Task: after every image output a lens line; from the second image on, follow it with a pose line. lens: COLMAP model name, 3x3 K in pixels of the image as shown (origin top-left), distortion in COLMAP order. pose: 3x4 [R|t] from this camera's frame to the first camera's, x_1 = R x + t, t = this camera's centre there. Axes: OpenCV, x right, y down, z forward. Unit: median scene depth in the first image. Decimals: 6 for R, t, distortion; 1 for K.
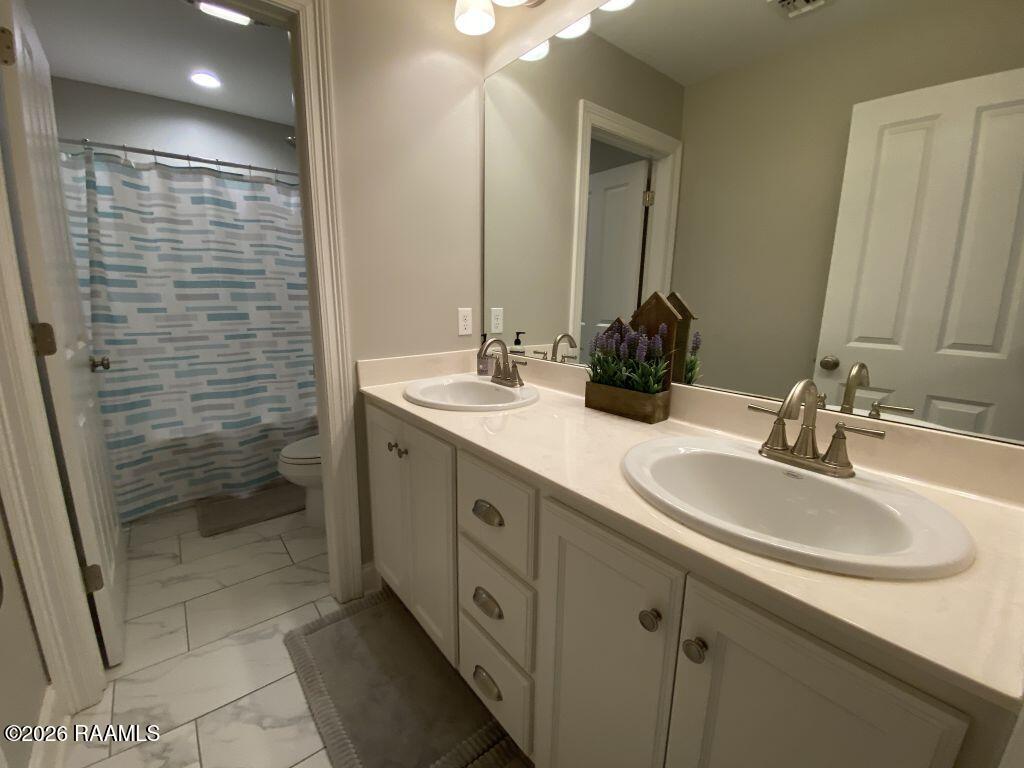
lens RADIAL K [[418.6, 0, 508.6], [0, 418.6, 387.2], [0, 0, 1]] dist [0.002112, -0.016157]
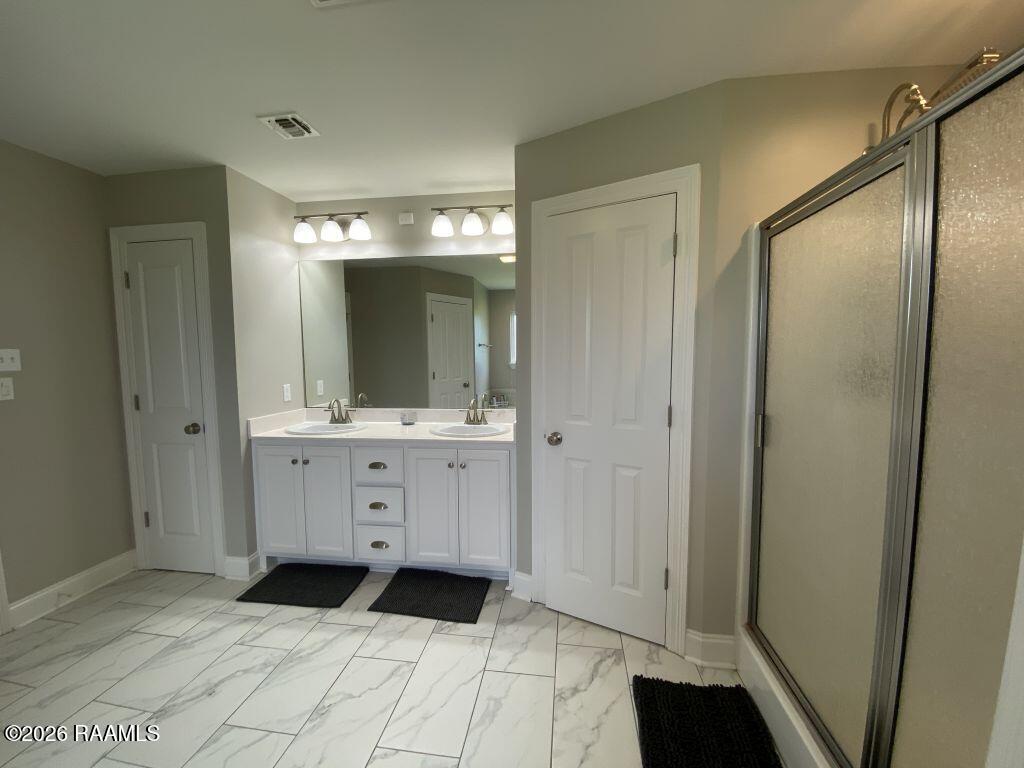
lens RADIAL K [[418.6, 0, 508.6], [0, 418.6, 387.2], [0, 0, 1]] dist [0.002112, -0.016157]
pose [[0.730752, -0.056993, 0.680259, -1.150937], [0.161370, 0.982688, -0.091017, 0.198066], [-0.663295, 0.176285, 0.727299, -1.403862]]
